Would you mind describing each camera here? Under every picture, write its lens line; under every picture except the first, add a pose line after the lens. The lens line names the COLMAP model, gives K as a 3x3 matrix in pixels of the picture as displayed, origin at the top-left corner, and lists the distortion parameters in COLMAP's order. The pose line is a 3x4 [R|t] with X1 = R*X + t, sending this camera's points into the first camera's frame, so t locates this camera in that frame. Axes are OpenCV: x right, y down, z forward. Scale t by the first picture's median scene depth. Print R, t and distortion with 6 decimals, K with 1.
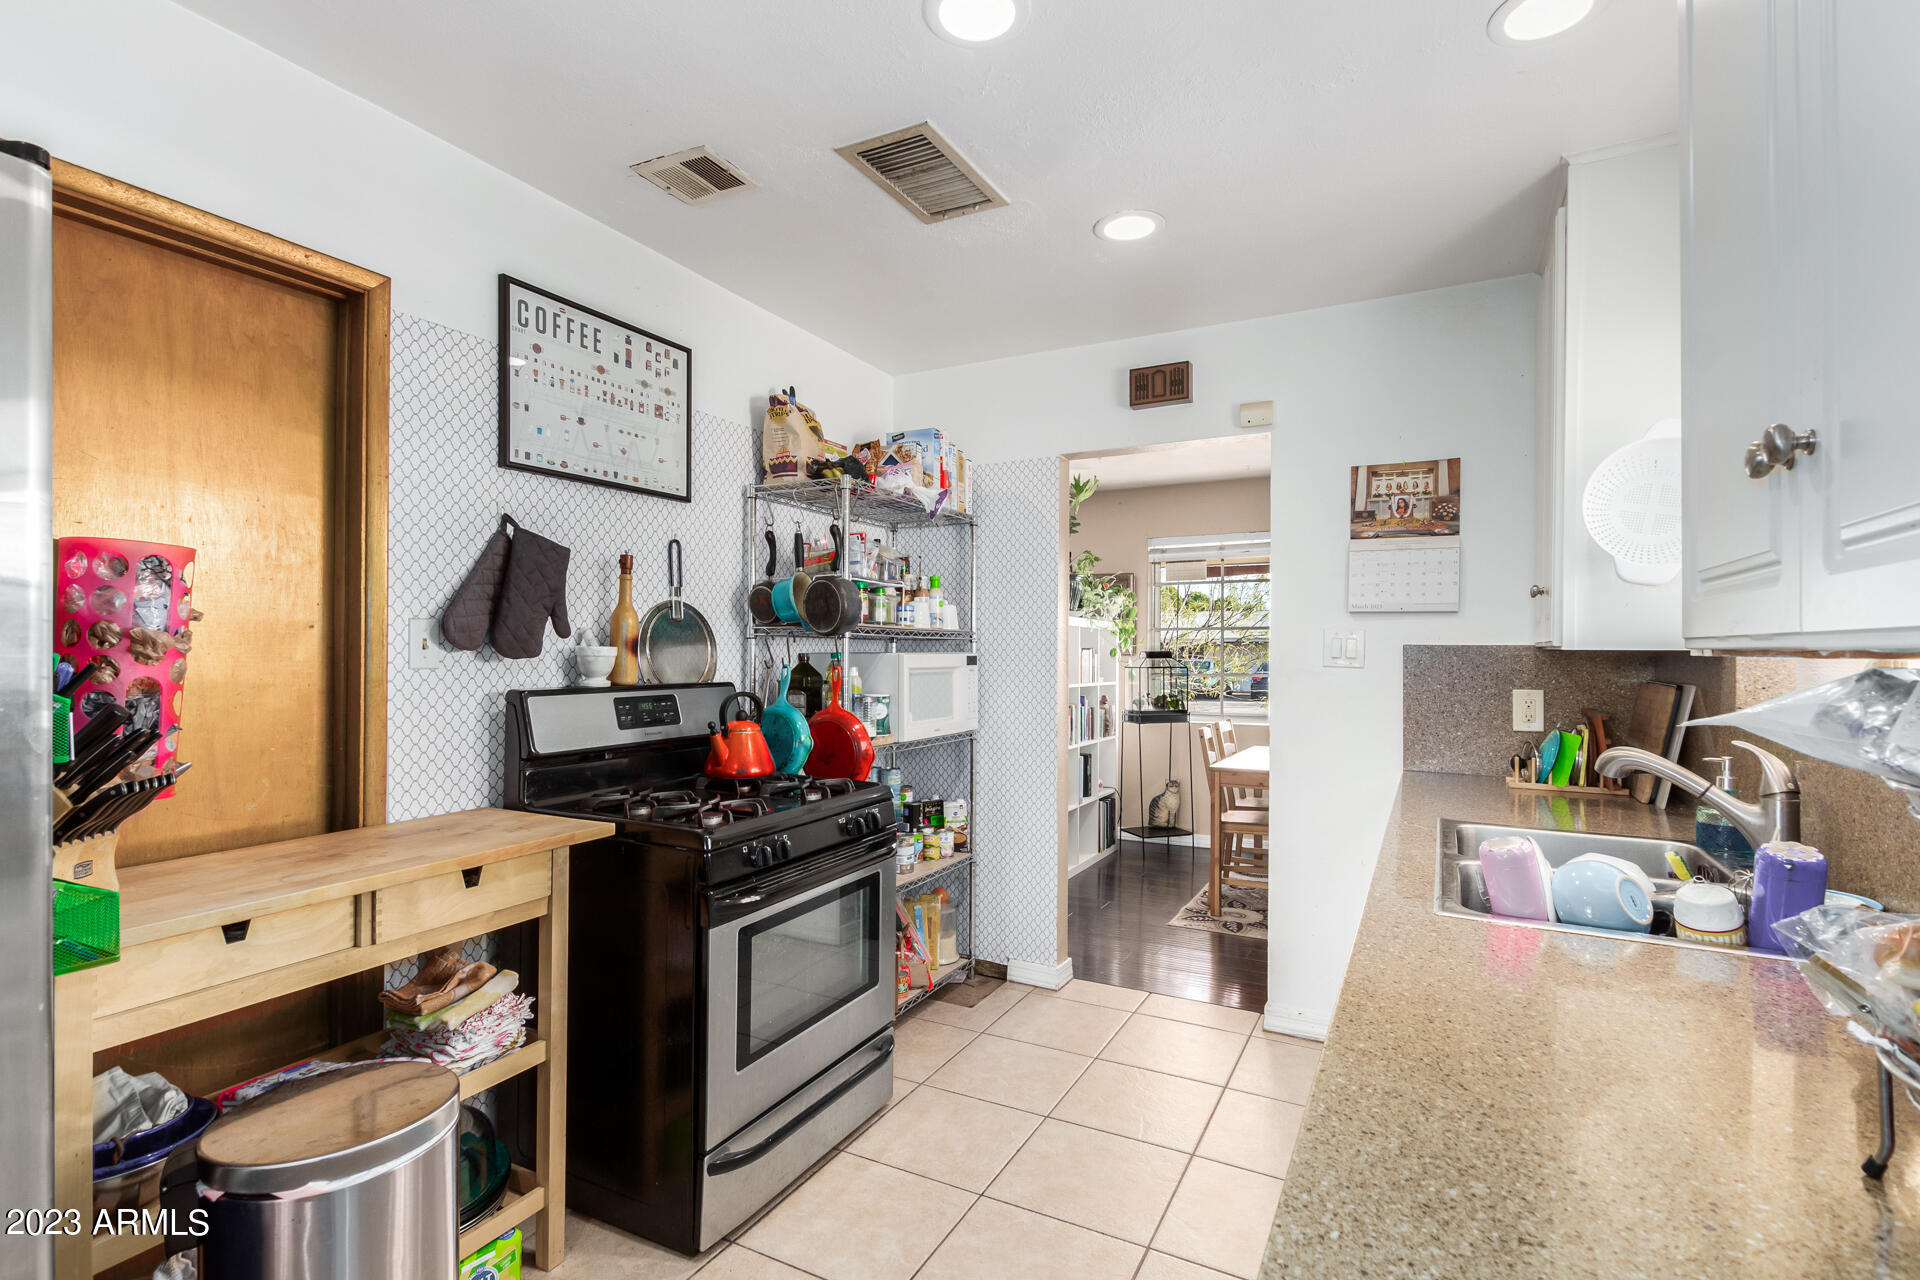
lens RADIAL K [[896.9, 0, 960.2], [0, 896.9, 649.6], [0, 0, 1]] dist [0.007708, -0.001307]
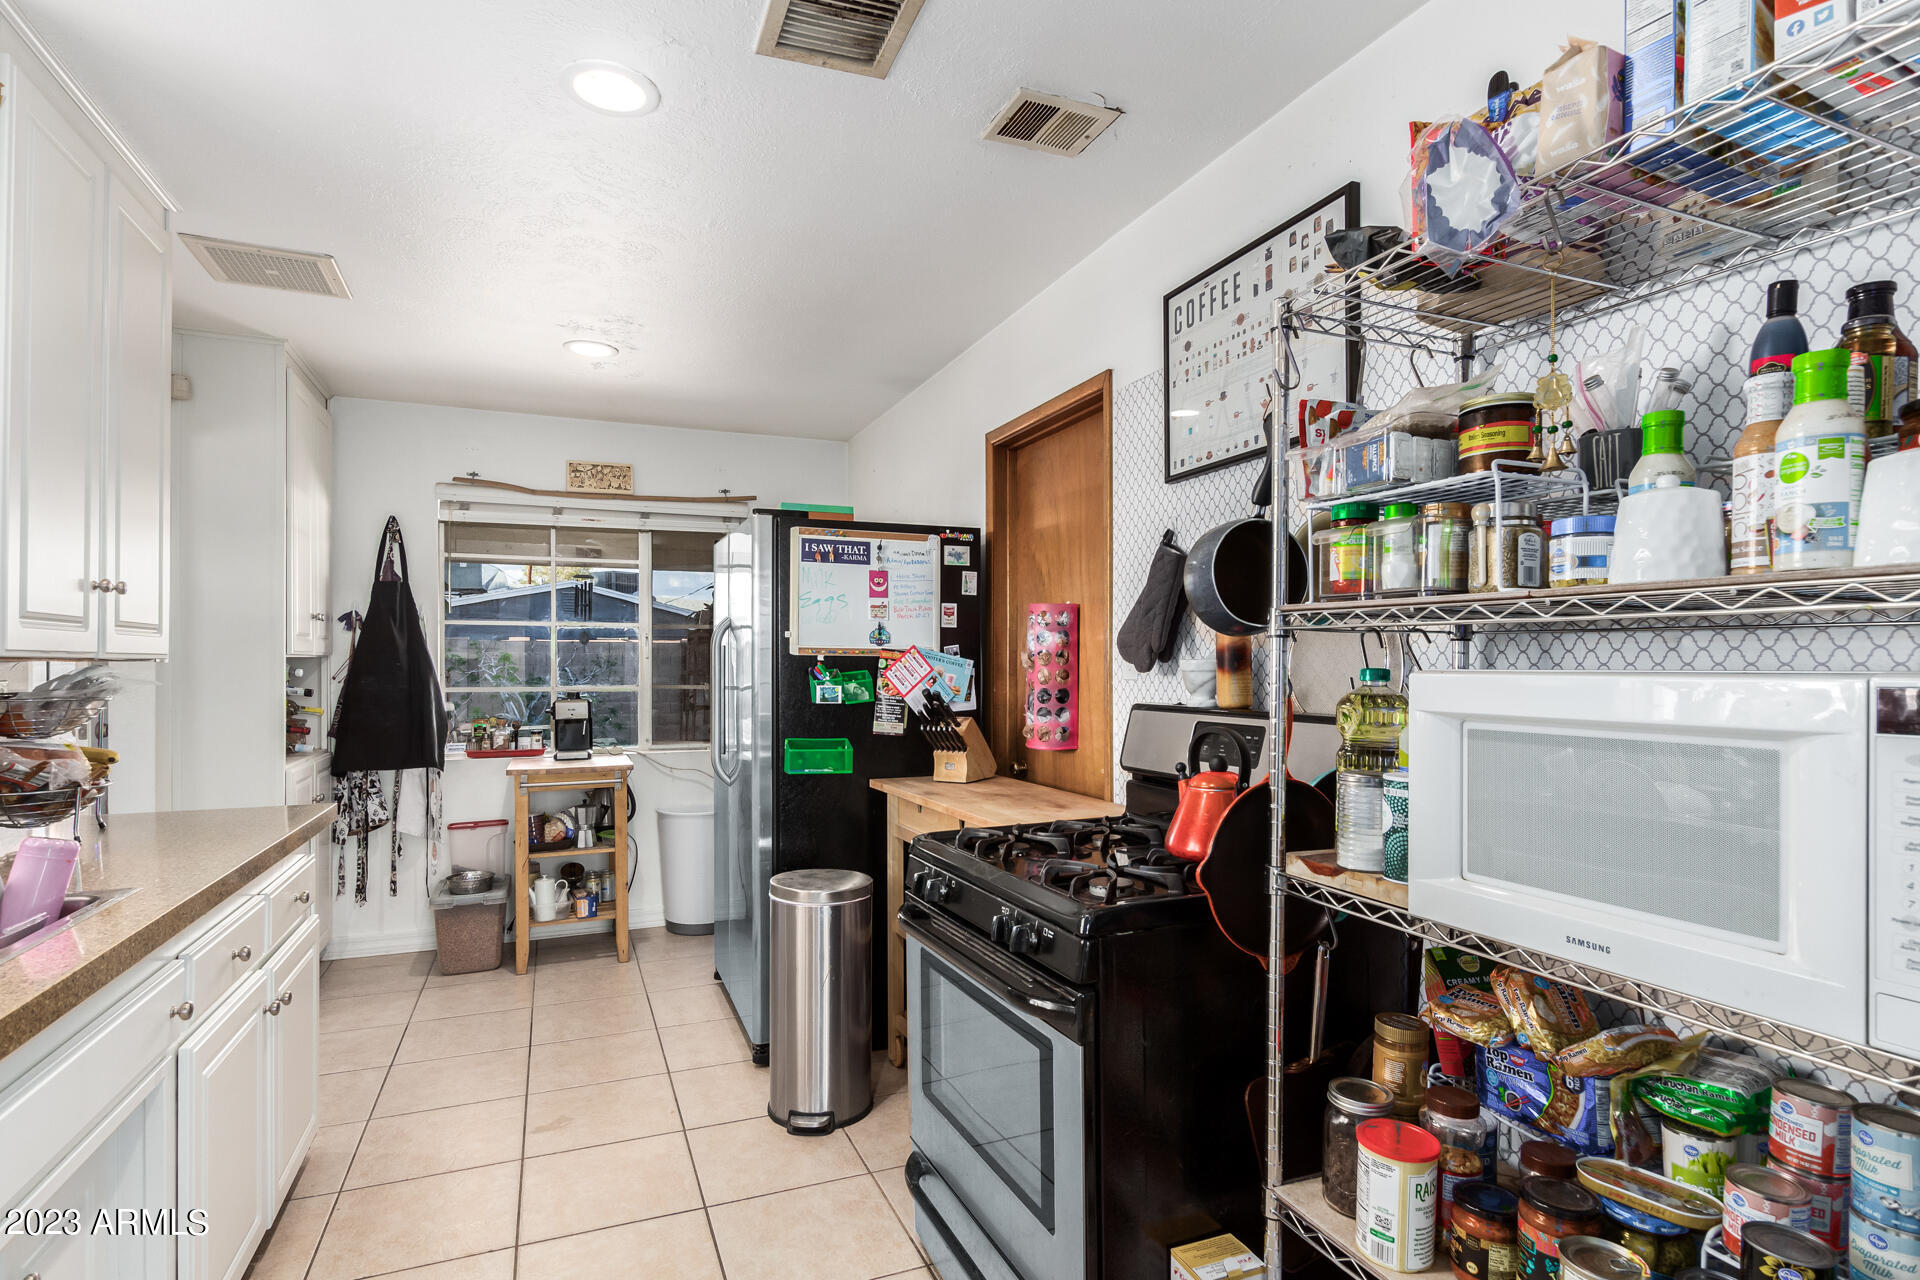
lens RADIAL K [[936.6, 0, 945.7], [0, 936.6, 666.8], [0, 0, 1]] dist [0.006817, 0.001407]
pose [[-0.624492, -0.001247, -0.781030, 0.448728], [-0.002593, 0.999997, 0.000476, 0.003538], [0.781027, 0.002322, -0.624493, 1.380460]]
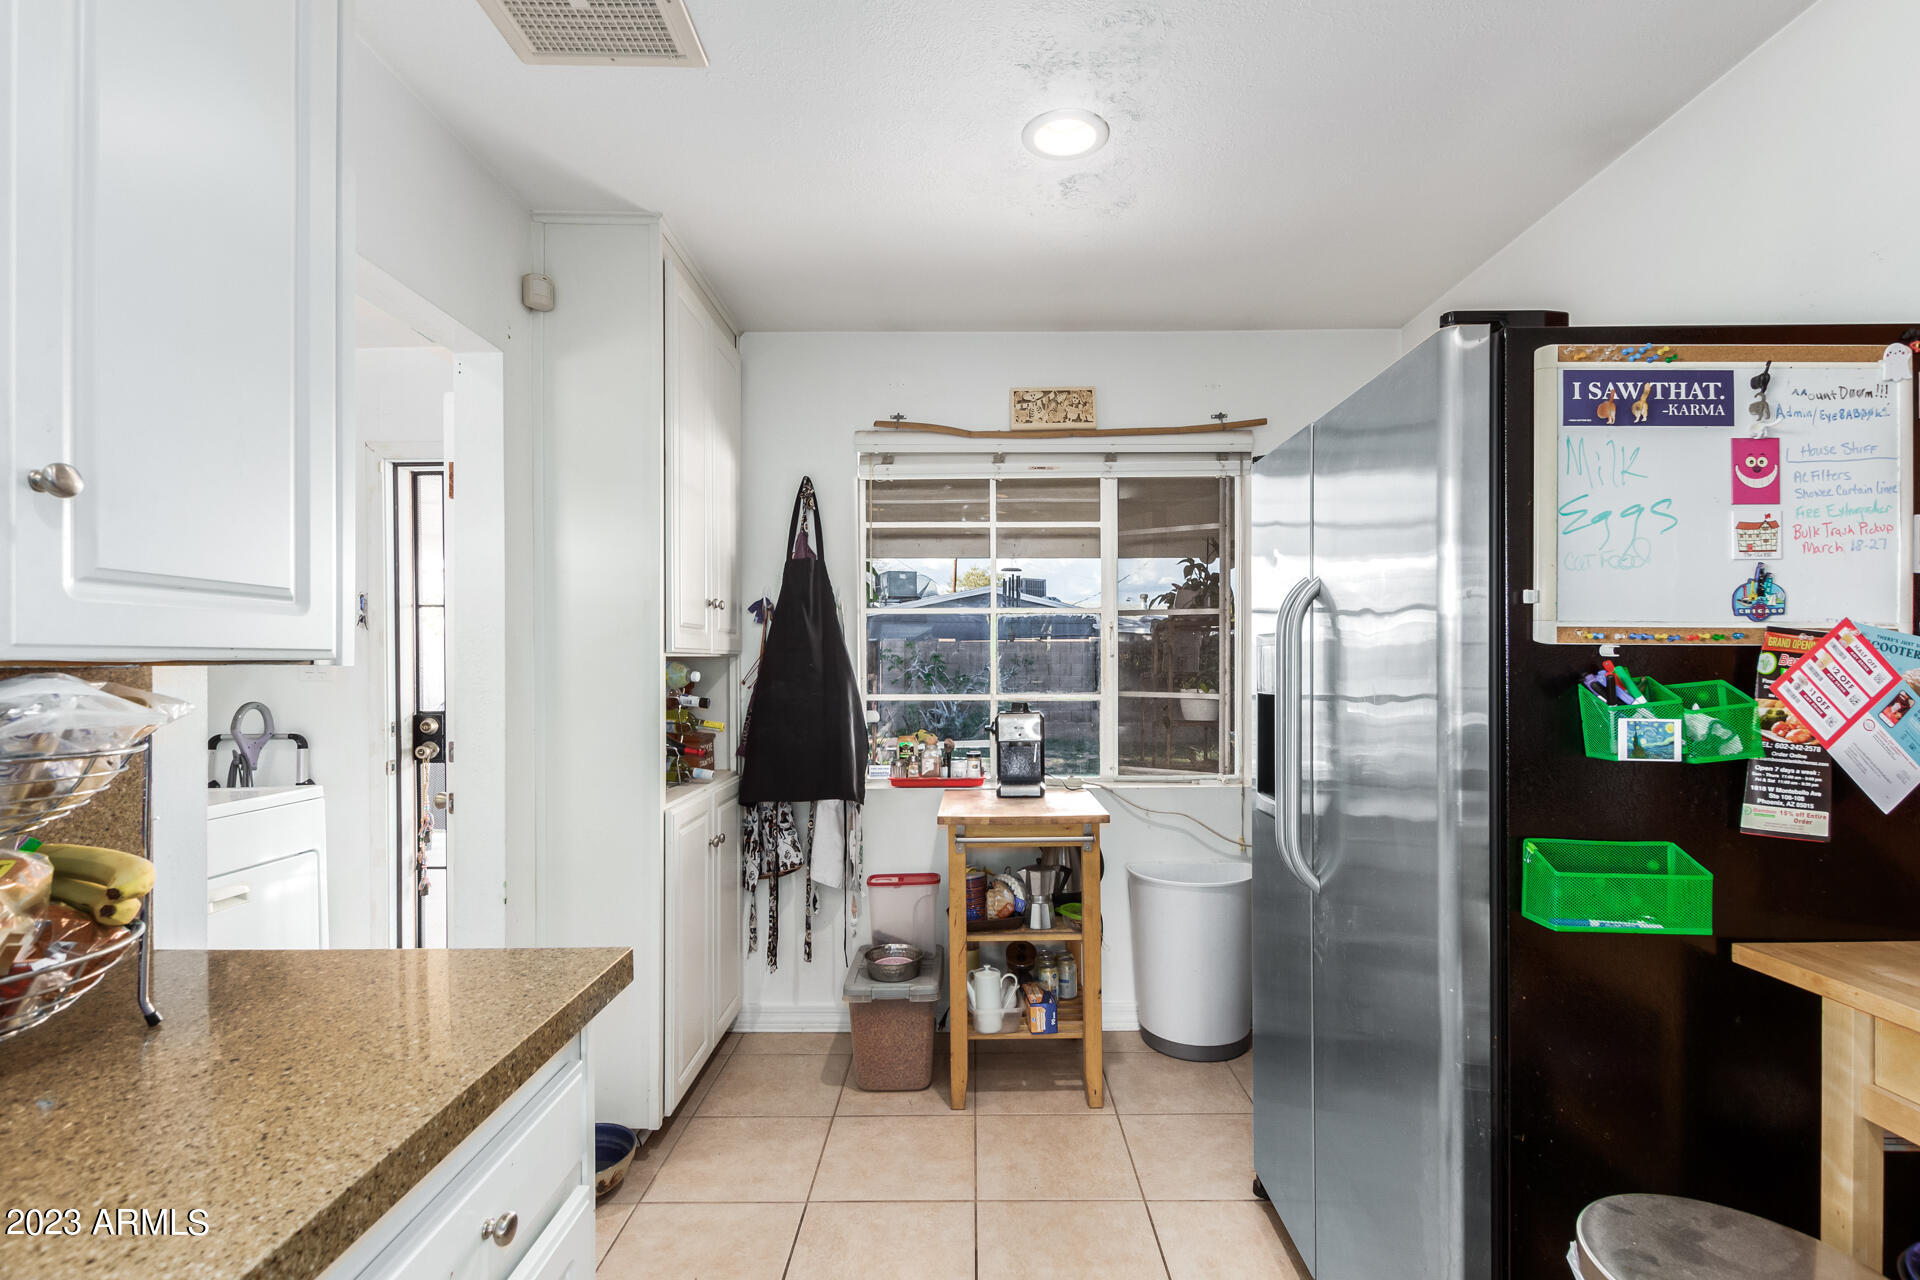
lens RADIAL K [[896.9, 0, 966.6], [0, 896.9, 664.4], [0, 0, 1]] dist [0.007708, -0.001307]
pose [[-0.881507, -0.000004, -0.472170, 0.134356], [-0.000592, 0.999999, 0.001097, -0.000291], [0.472170, 0.001246, -0.881507, 0.741106]]
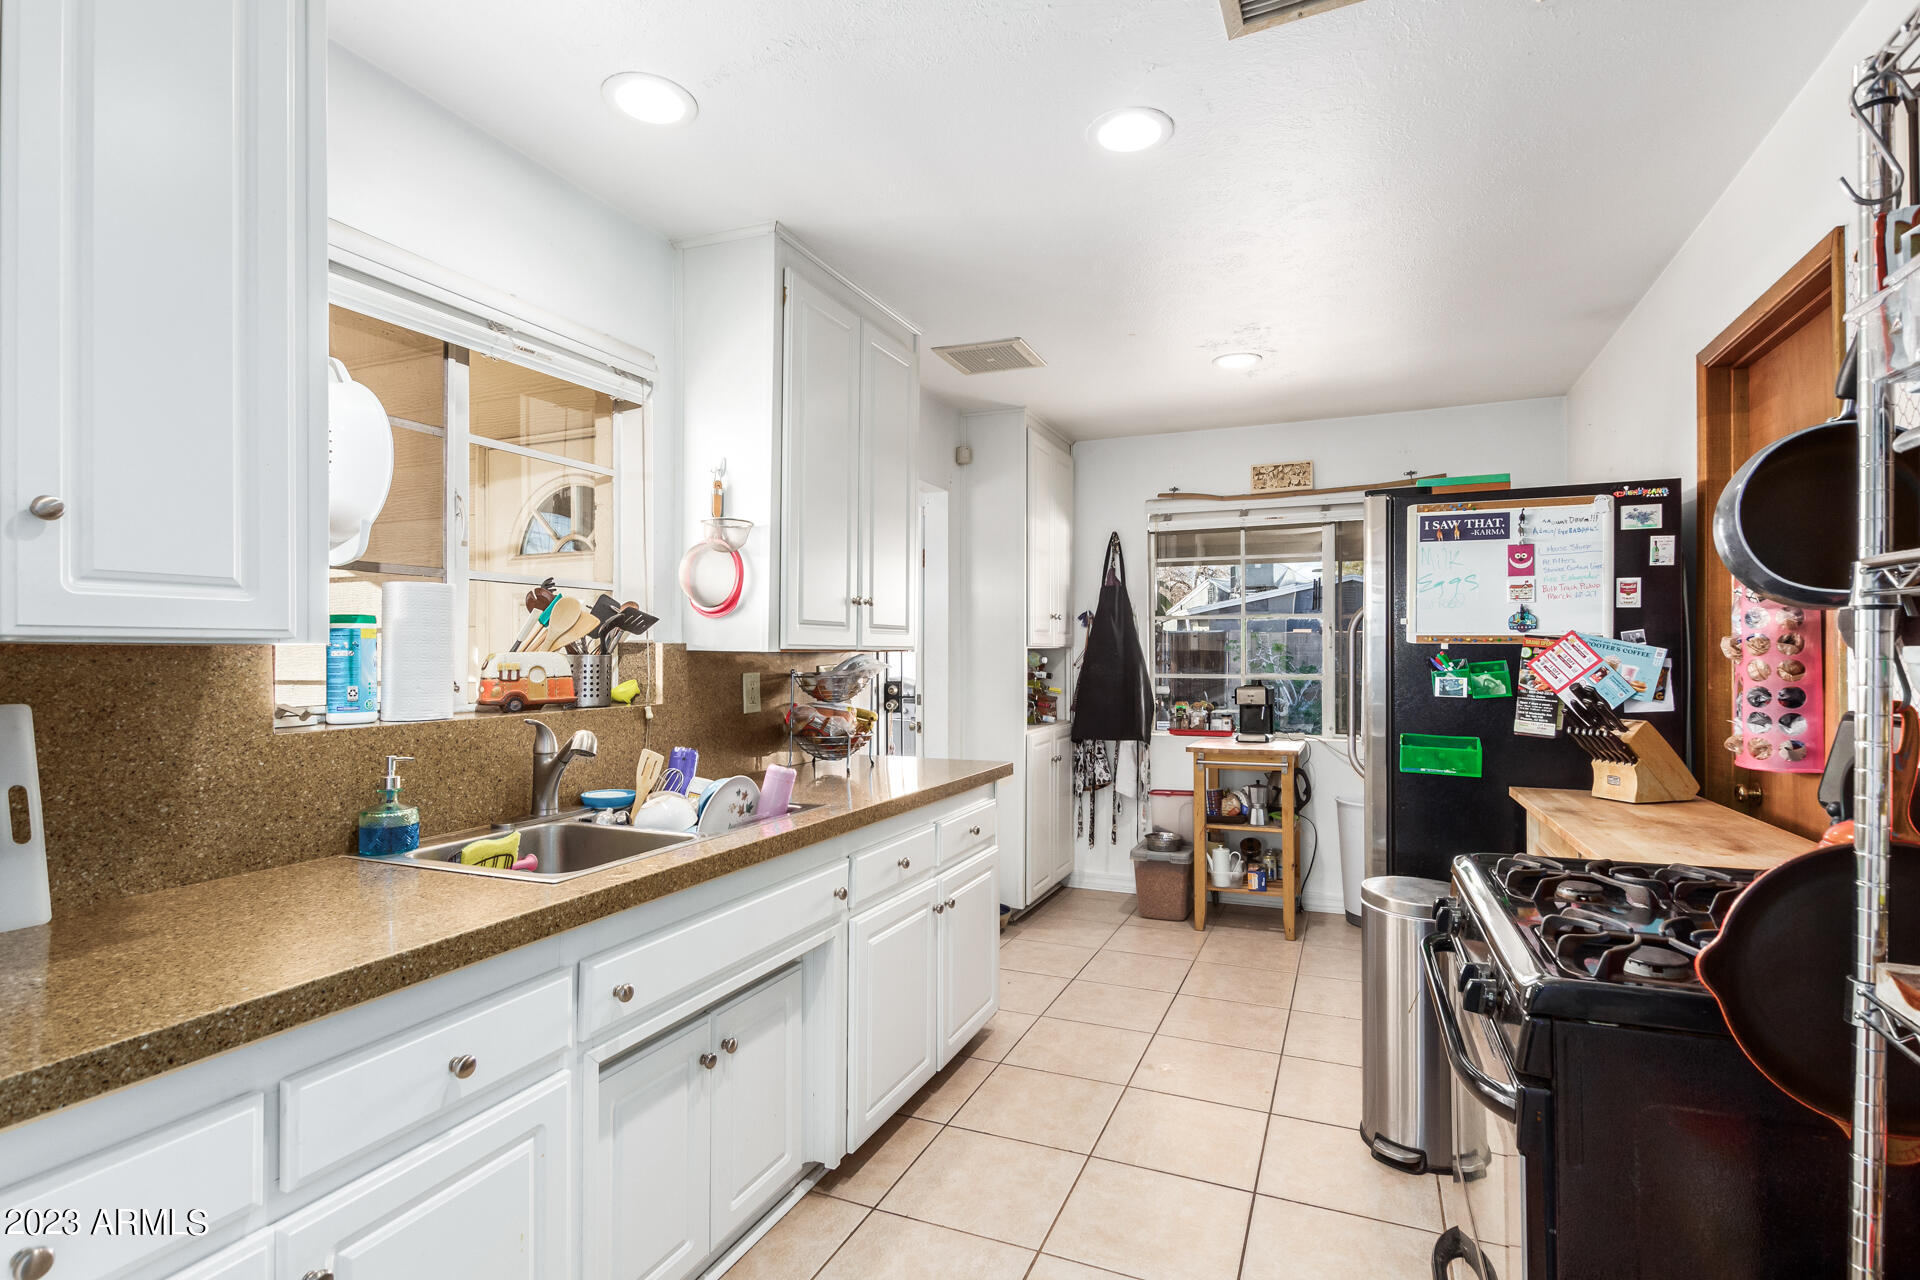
lens RADIAL K [[896.9, 0, 1008.1], [0, 896.9, 650.2], [0, 0, 1]] dist [0.007708, -0.001307]
pose [[-0.989992, -0.003982, -0.141068, 0.247834], [-0.003469, 0.999986, -0.003879, 0.003117], [0.141081, -0.003351, -0.989992, 1.467740]]
